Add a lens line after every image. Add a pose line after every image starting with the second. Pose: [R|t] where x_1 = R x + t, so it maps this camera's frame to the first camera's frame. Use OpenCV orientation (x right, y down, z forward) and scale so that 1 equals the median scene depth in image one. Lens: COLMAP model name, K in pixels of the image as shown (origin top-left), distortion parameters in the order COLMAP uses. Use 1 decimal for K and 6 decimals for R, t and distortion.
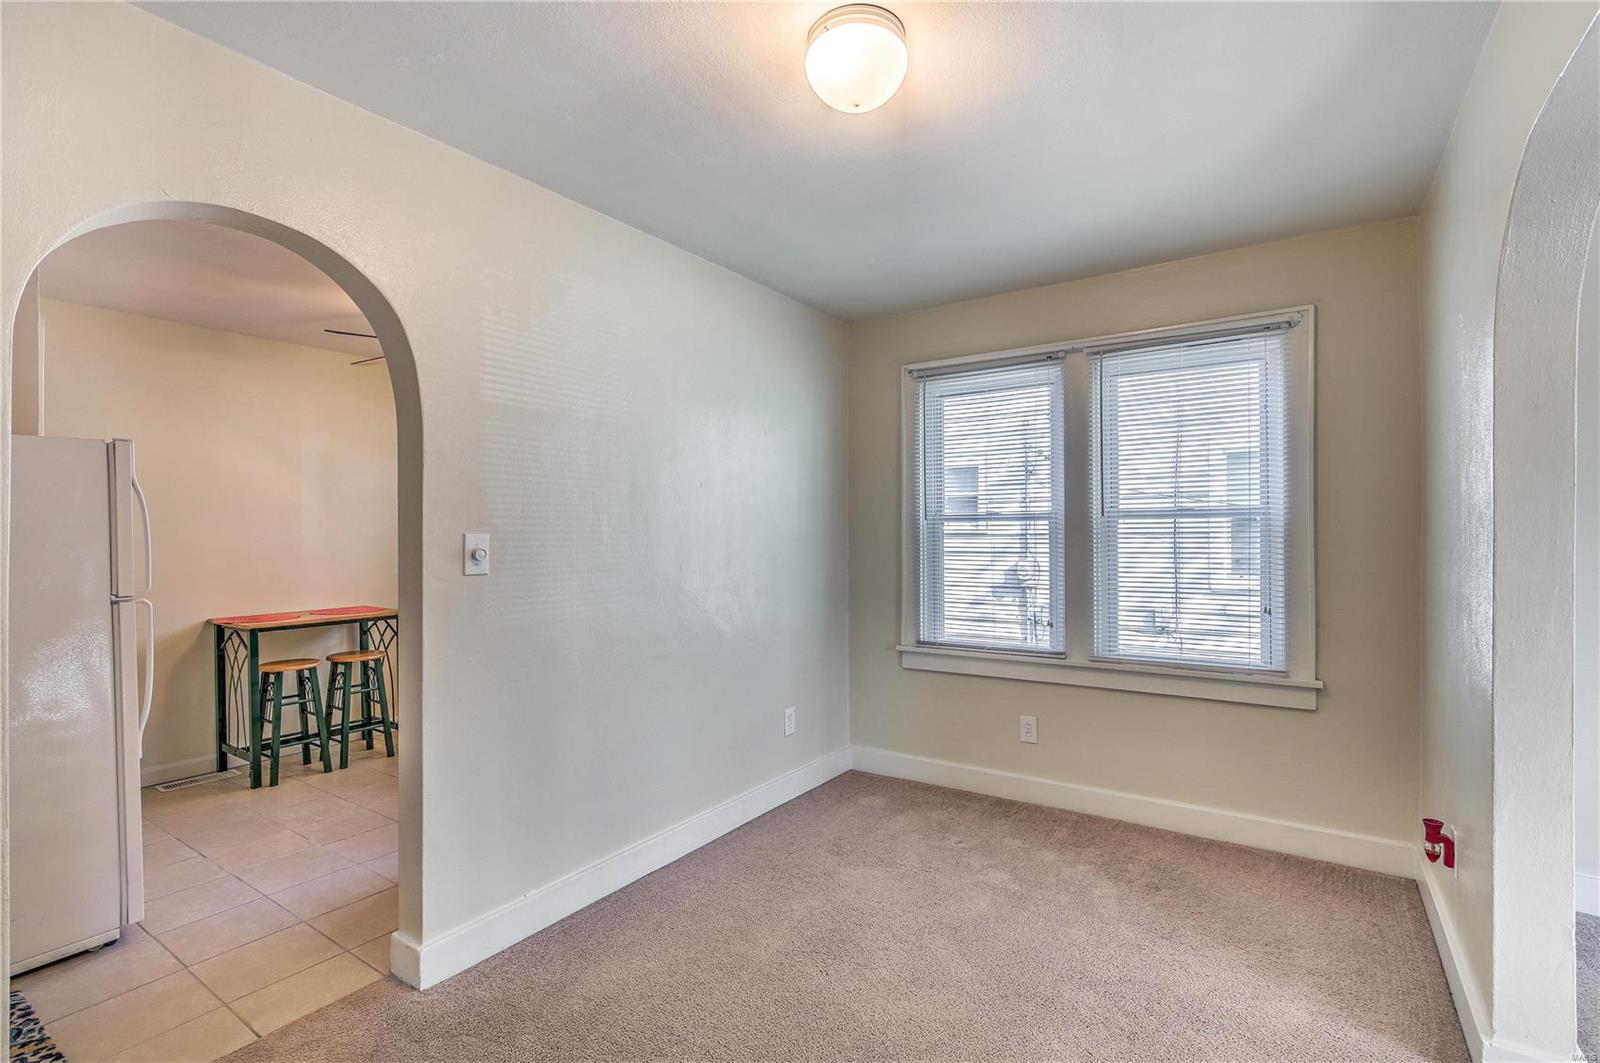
lens RADIAL K [[749.2, 0, 823.6], [0, 749.2, 534.8], [0, 0, 1]] dist [0.001303, 0.000223]
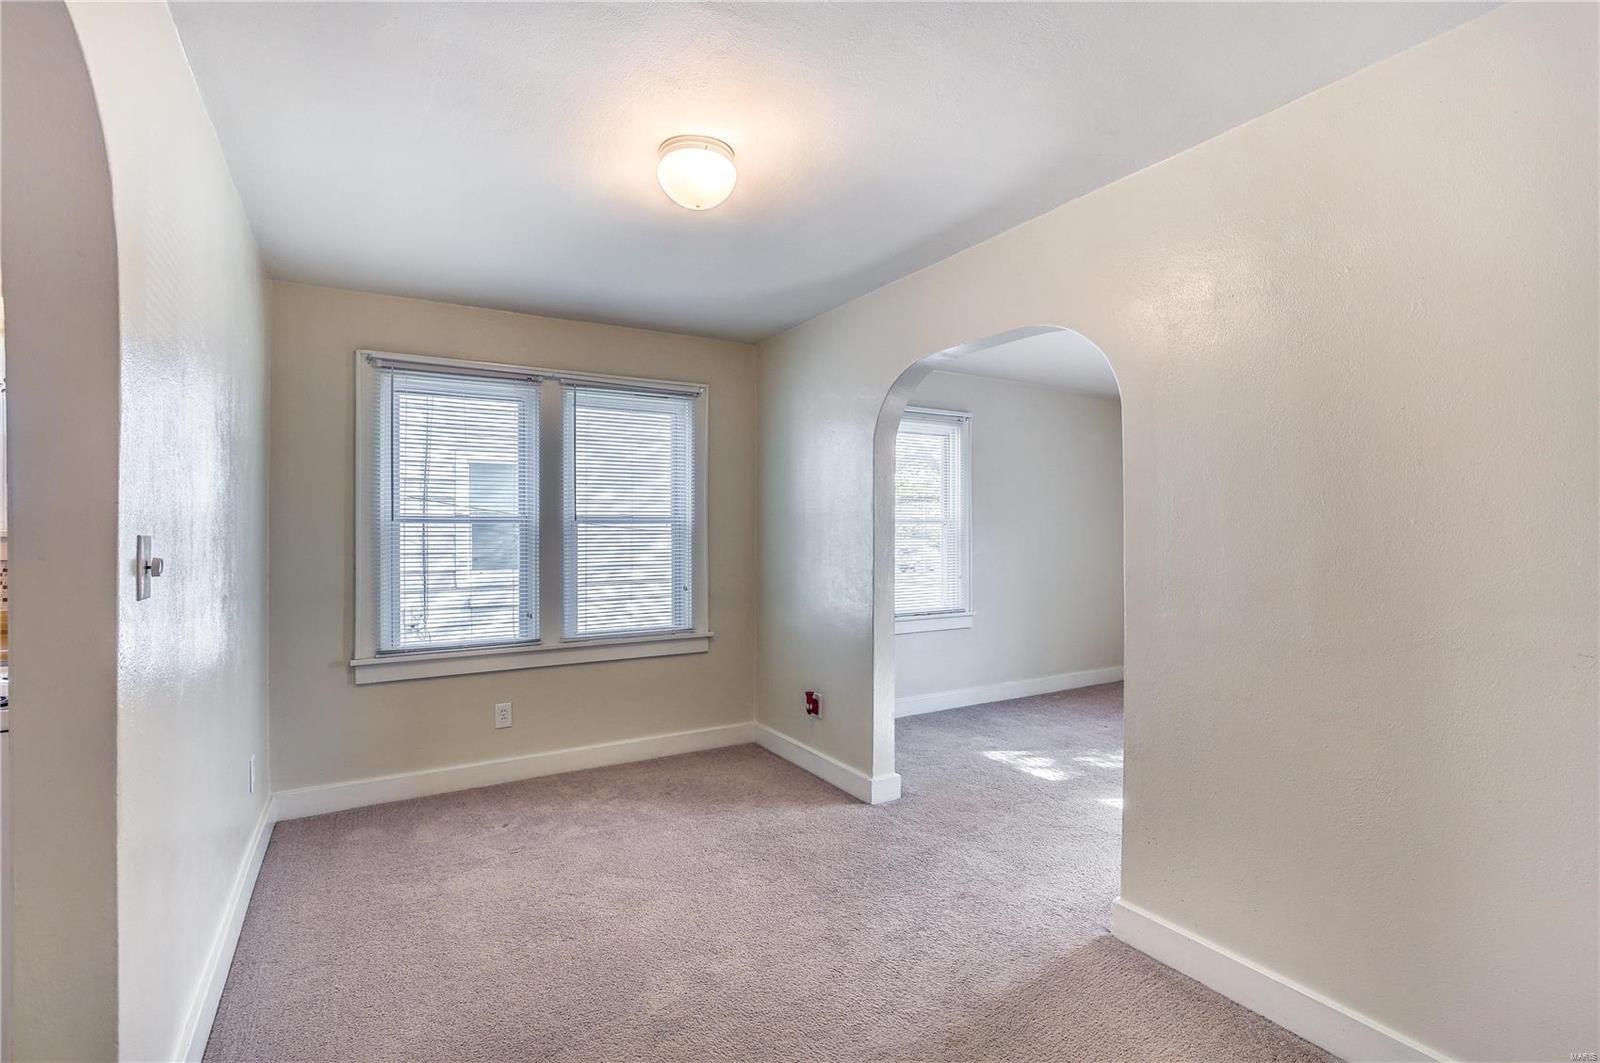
lens RADIAL K [[757.5, 0, 800.0], [0, 757.5, 531.5], [0, 0, 1]] dist [0.000519, -0.000198]
pose [[0.428793, 0.004250, 0.903393, -0.555435], [0.001518, 0.999984, -0.005425, -0.000430], [-0.903401, 0.003697, 0.428780, 0.145060]]
